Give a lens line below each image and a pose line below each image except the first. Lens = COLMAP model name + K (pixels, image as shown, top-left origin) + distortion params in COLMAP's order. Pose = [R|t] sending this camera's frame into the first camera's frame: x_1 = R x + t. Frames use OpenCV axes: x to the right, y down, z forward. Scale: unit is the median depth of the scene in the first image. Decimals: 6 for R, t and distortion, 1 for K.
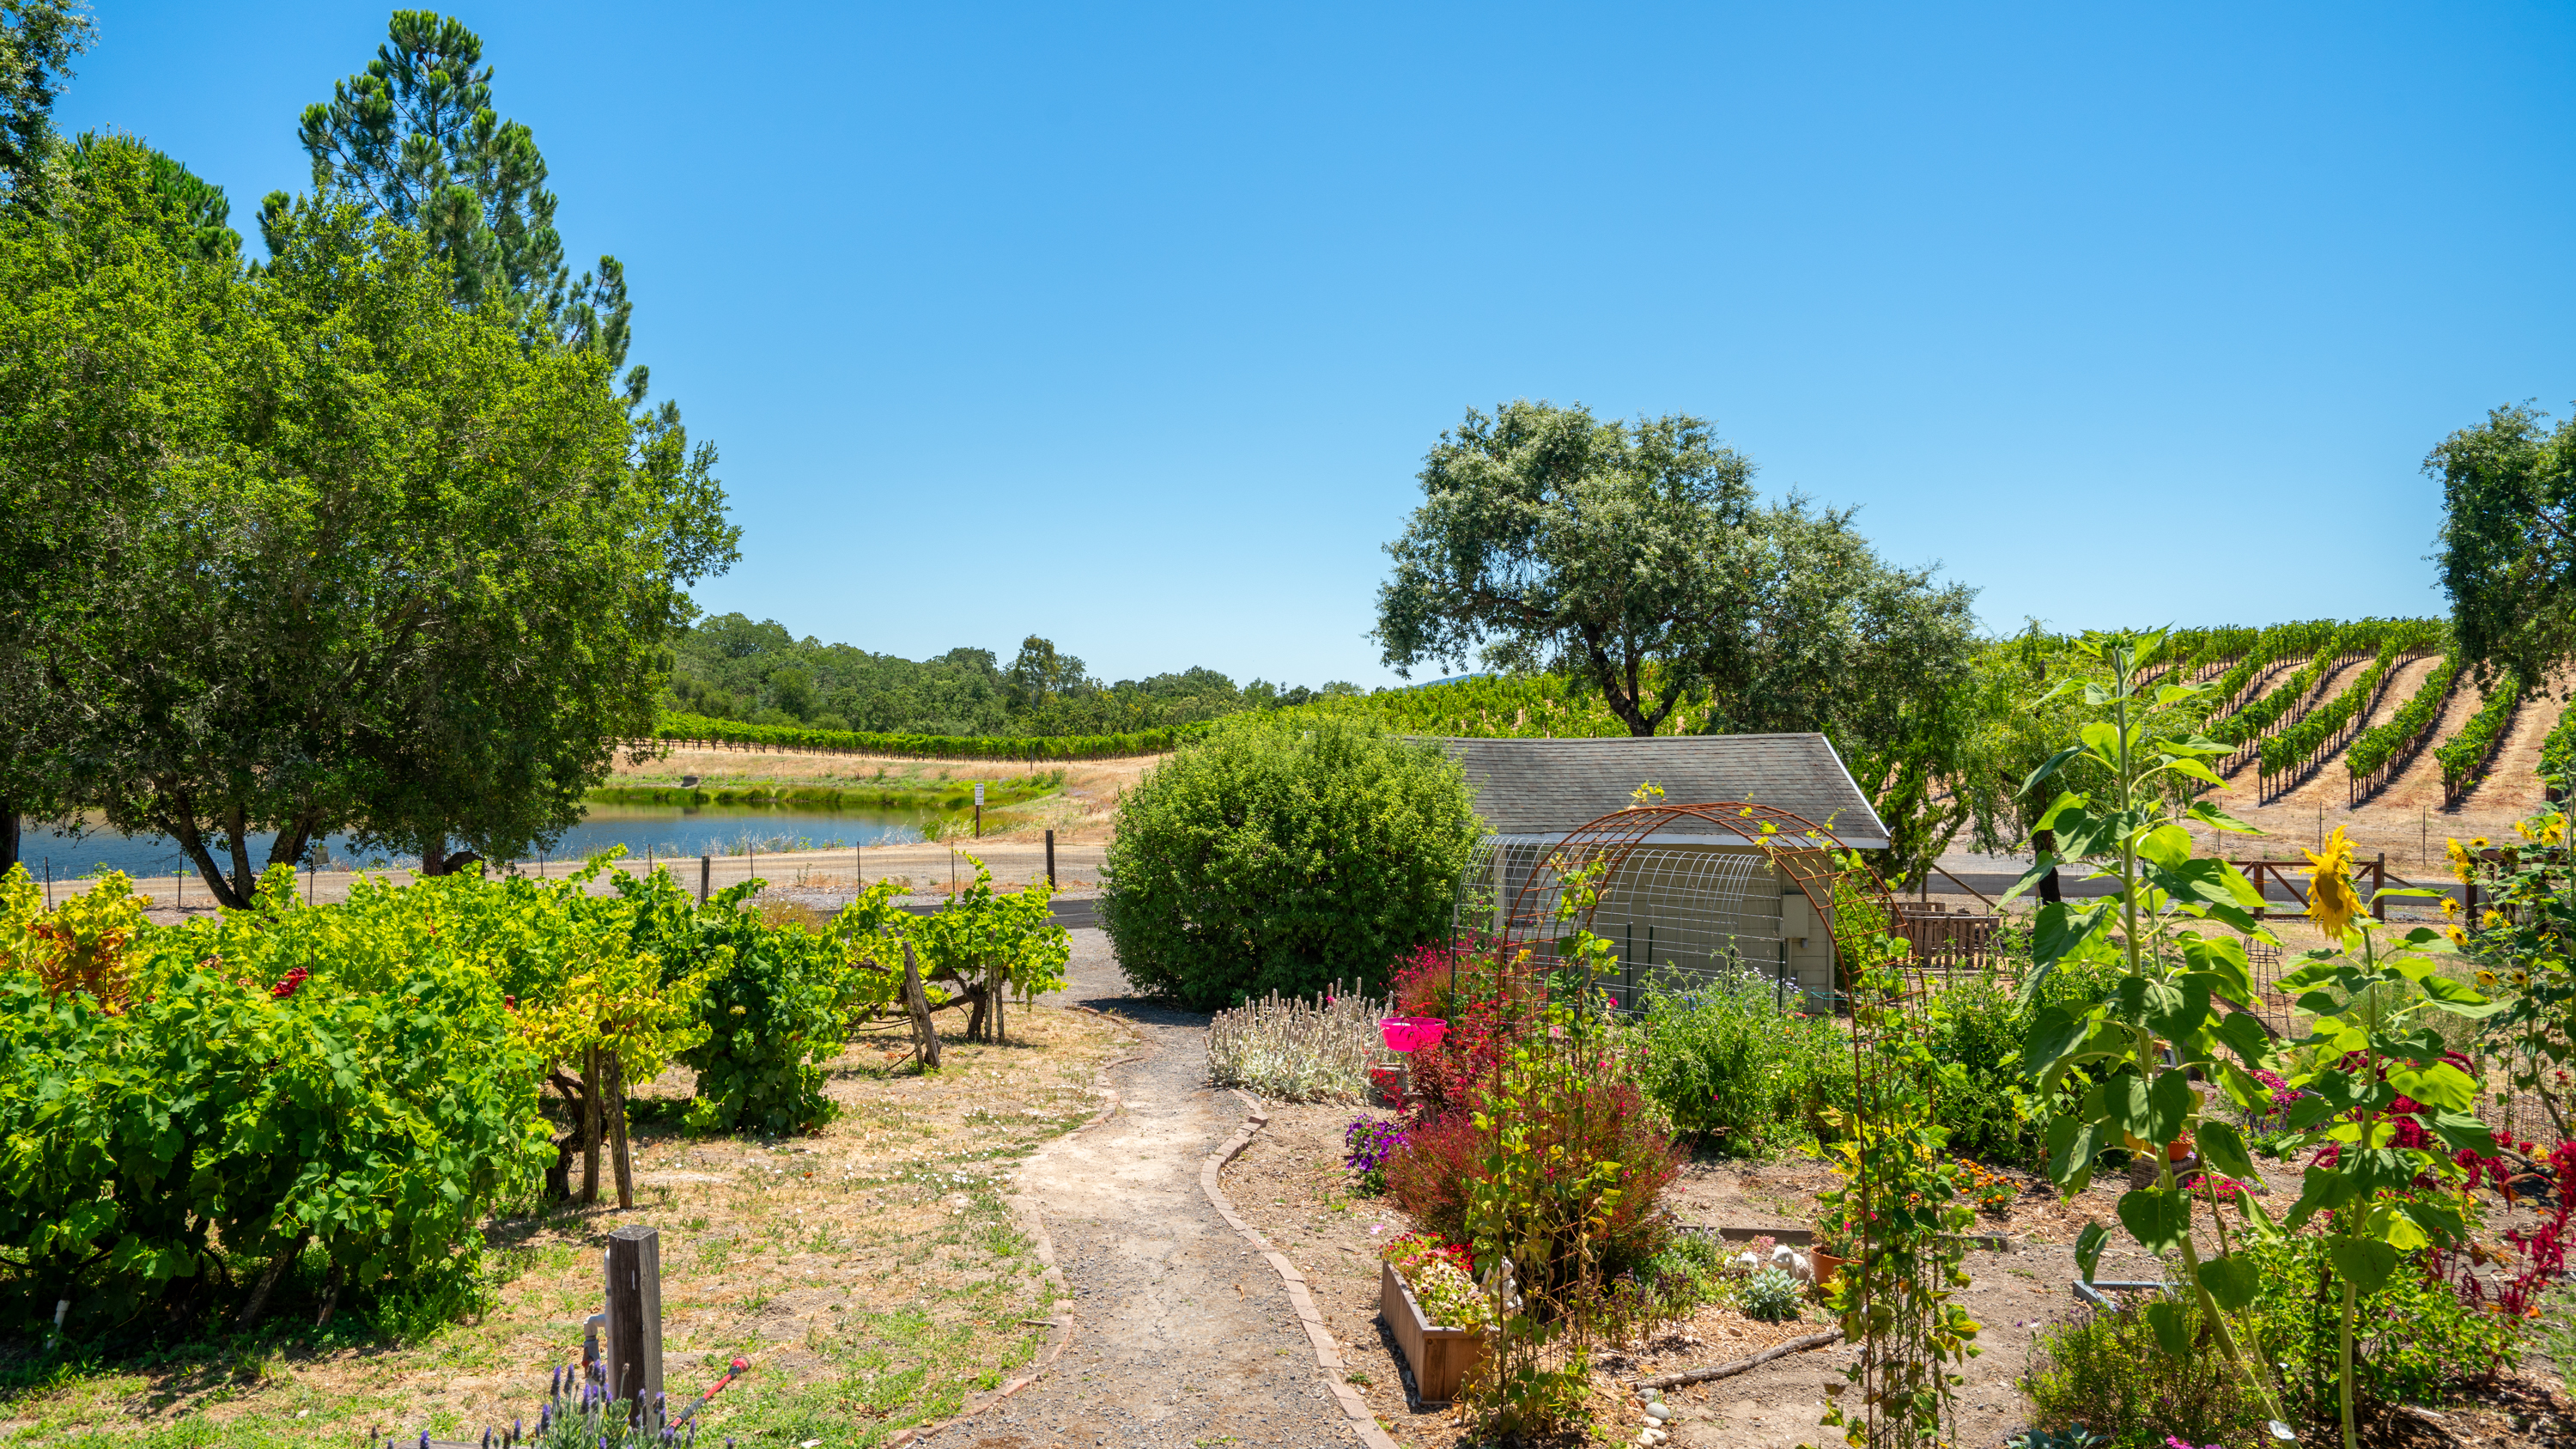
lens RADIAL K [[1743.1, 0, 1281.5], [0, 1743.1, 749.7], [0, 0, 1]] dist [-0.001975, 0.010794]
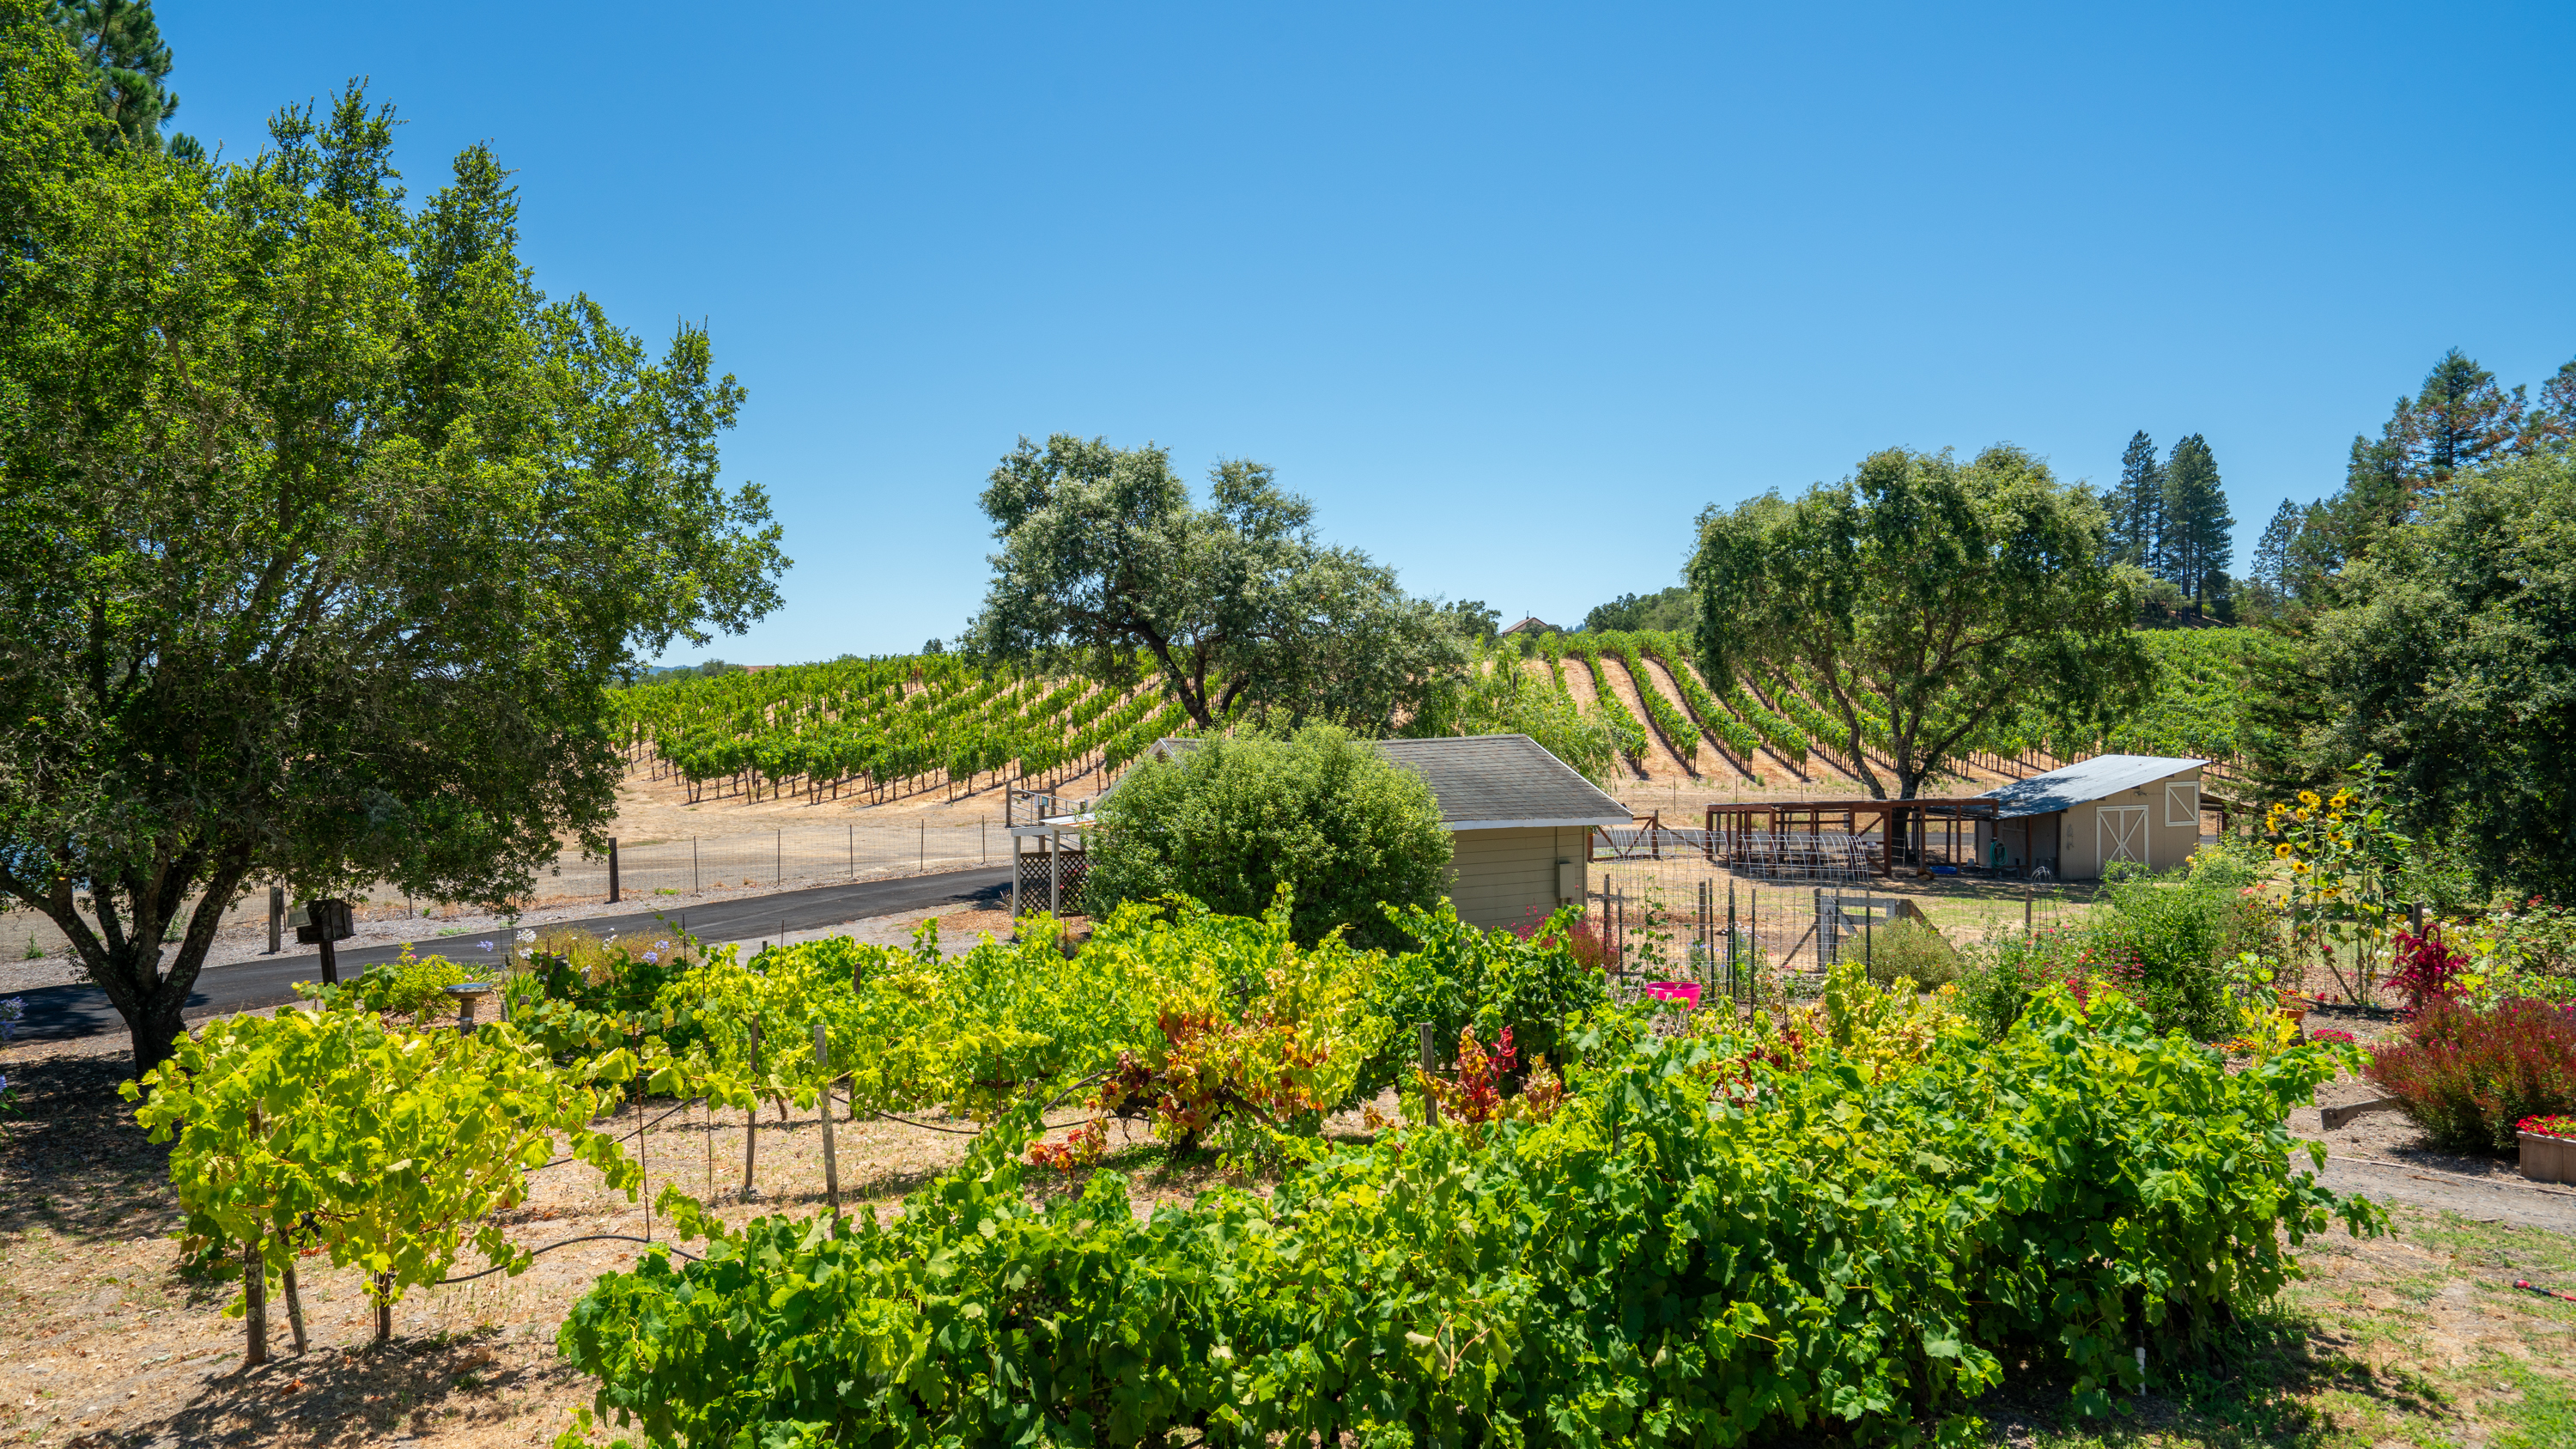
lens RADIAL K [[1538.2, 0, 1300.6], [0, 1538.2, 708.0], [0, 0, 1]] dist [-0.027923, 0.000150]
pose [[0.858798, -0.005089, 0.512290, -0.263518], [0.013512, 0.999828, -0.012719, -0.010298], [-0.512137, 0.017845, 0.858719, 0.085387]]
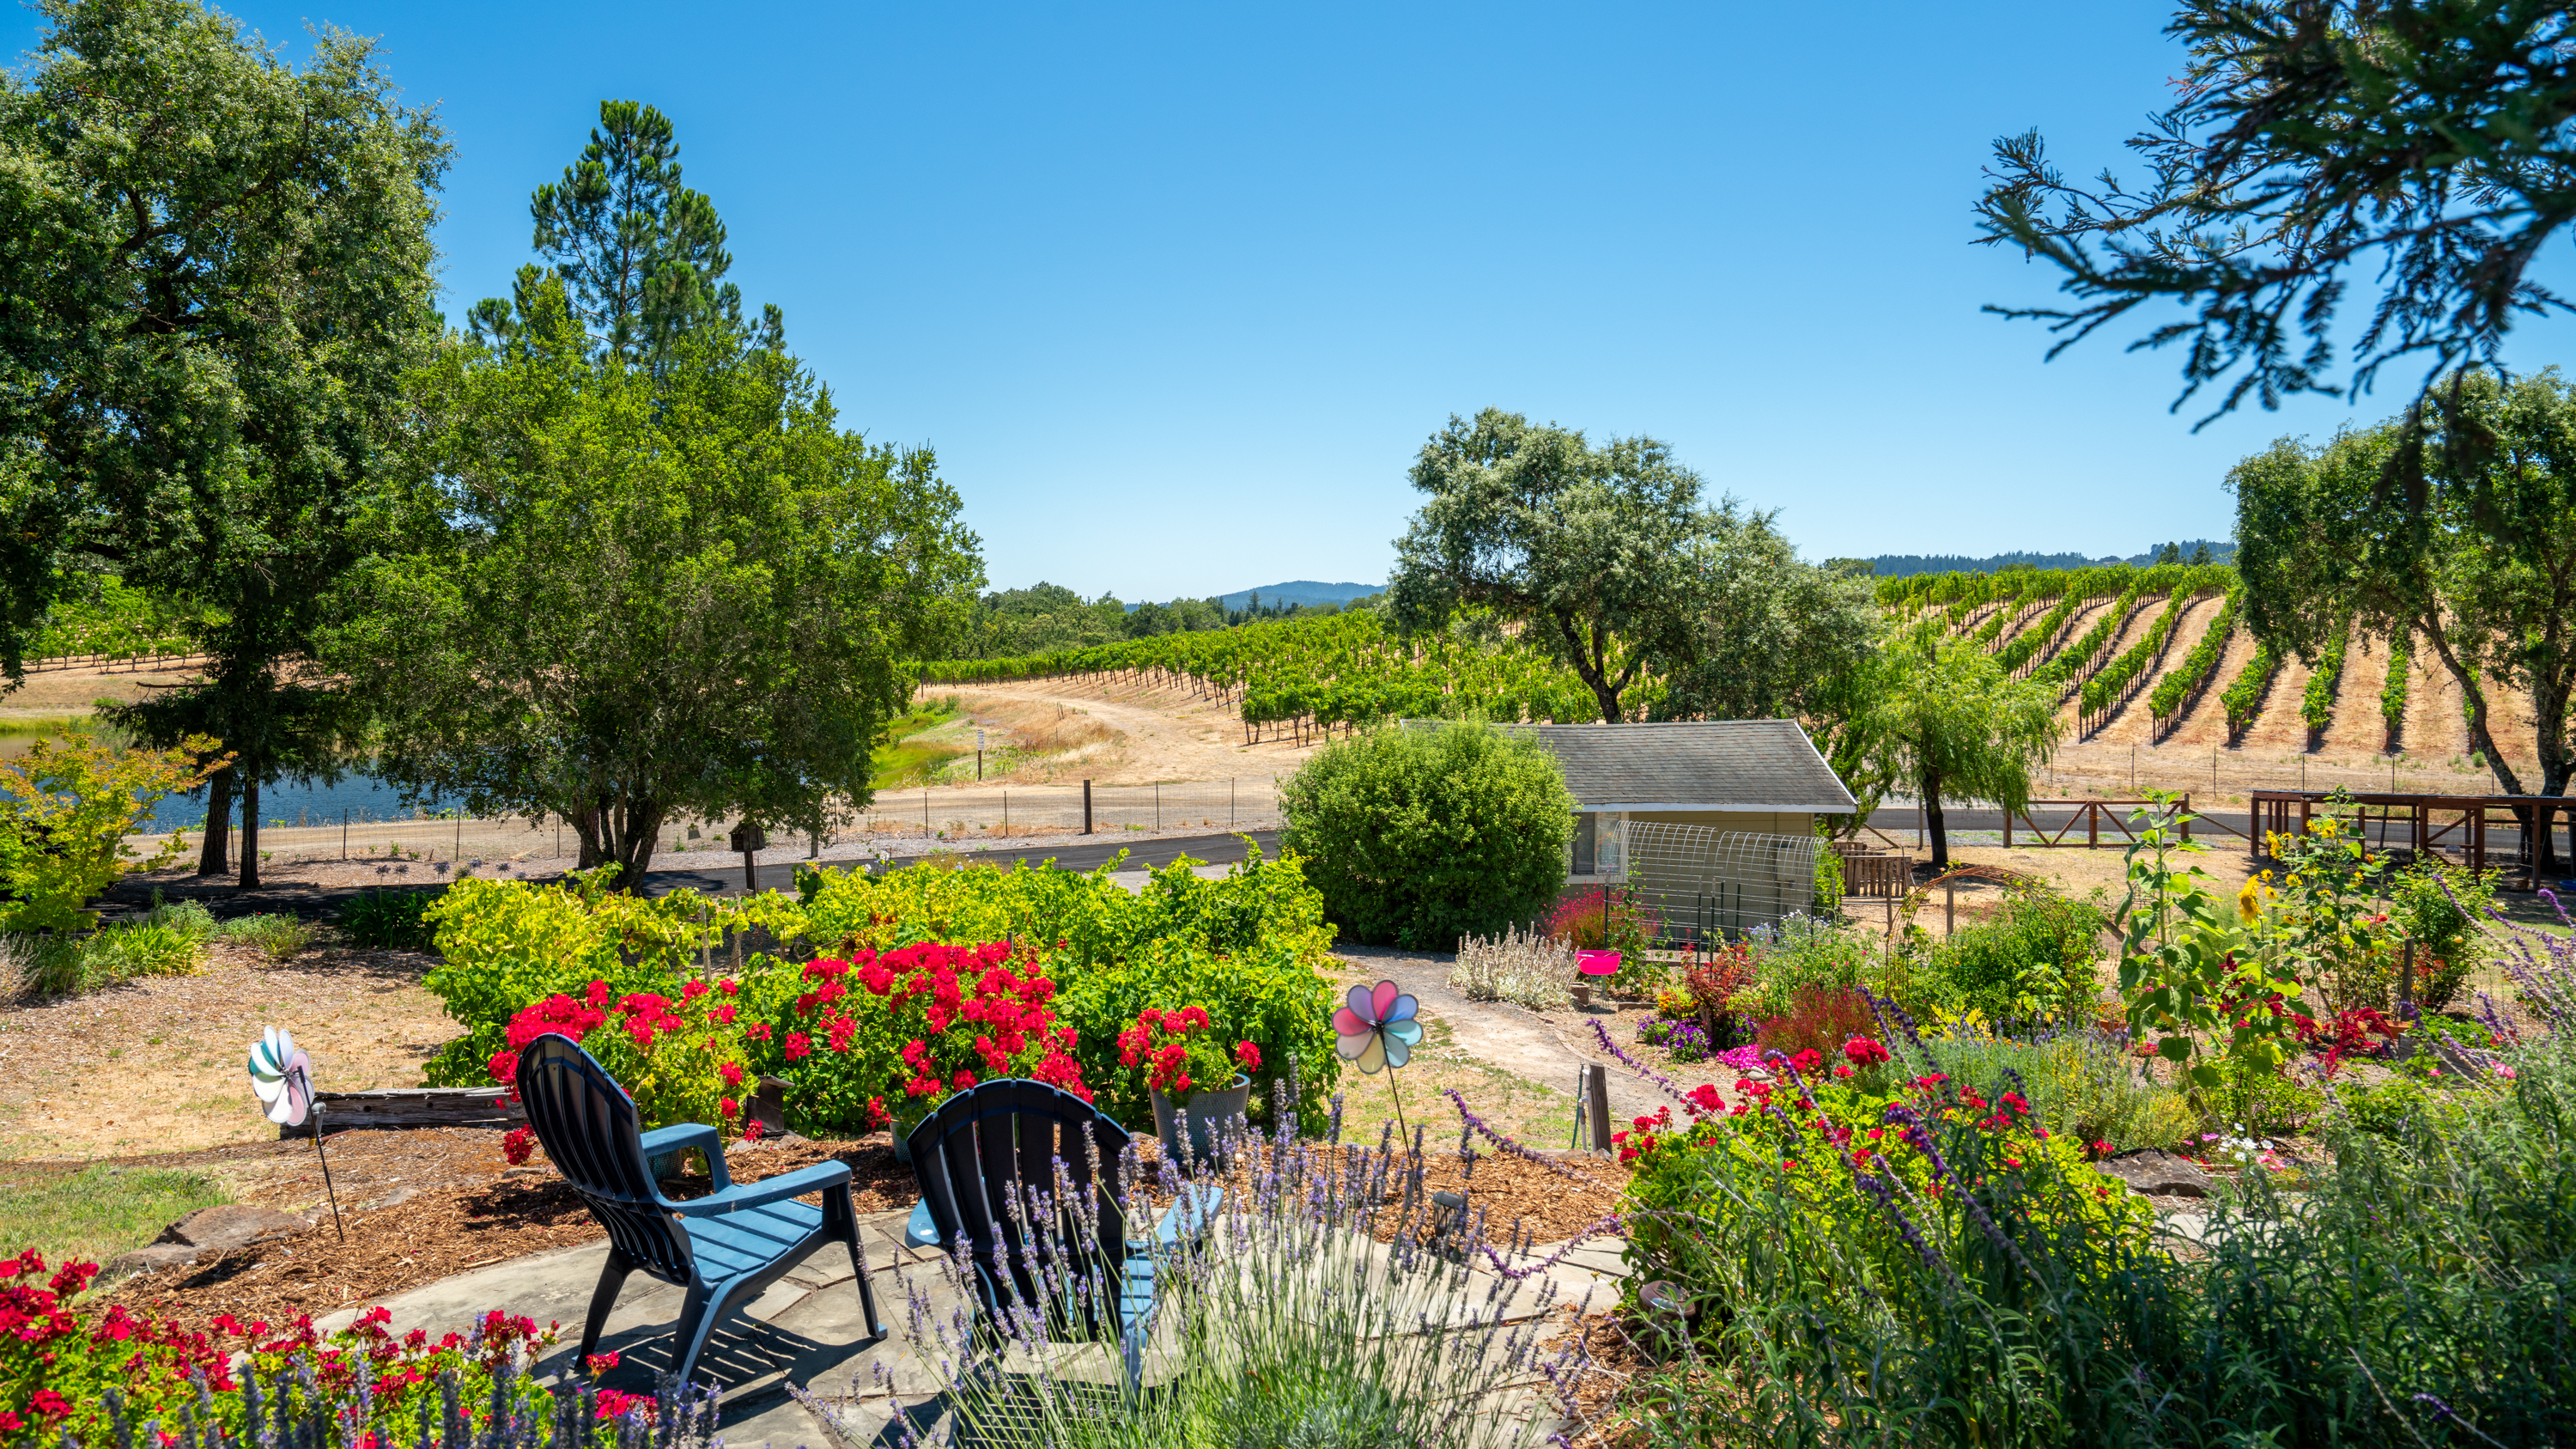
lens RADIAL K [[1731.5, 0, 1288.0], [0, 1731.5, 698.7], [0, 0, 1]] dist [-0.002752, -0.003894]
pose [[0.995356, -0.002333, 0.096237, -0.124230], [0.000320, 0.999781, 0.020923, -0.034269], [-0.096264, -0.020795, 0.995139, -0.161303]]
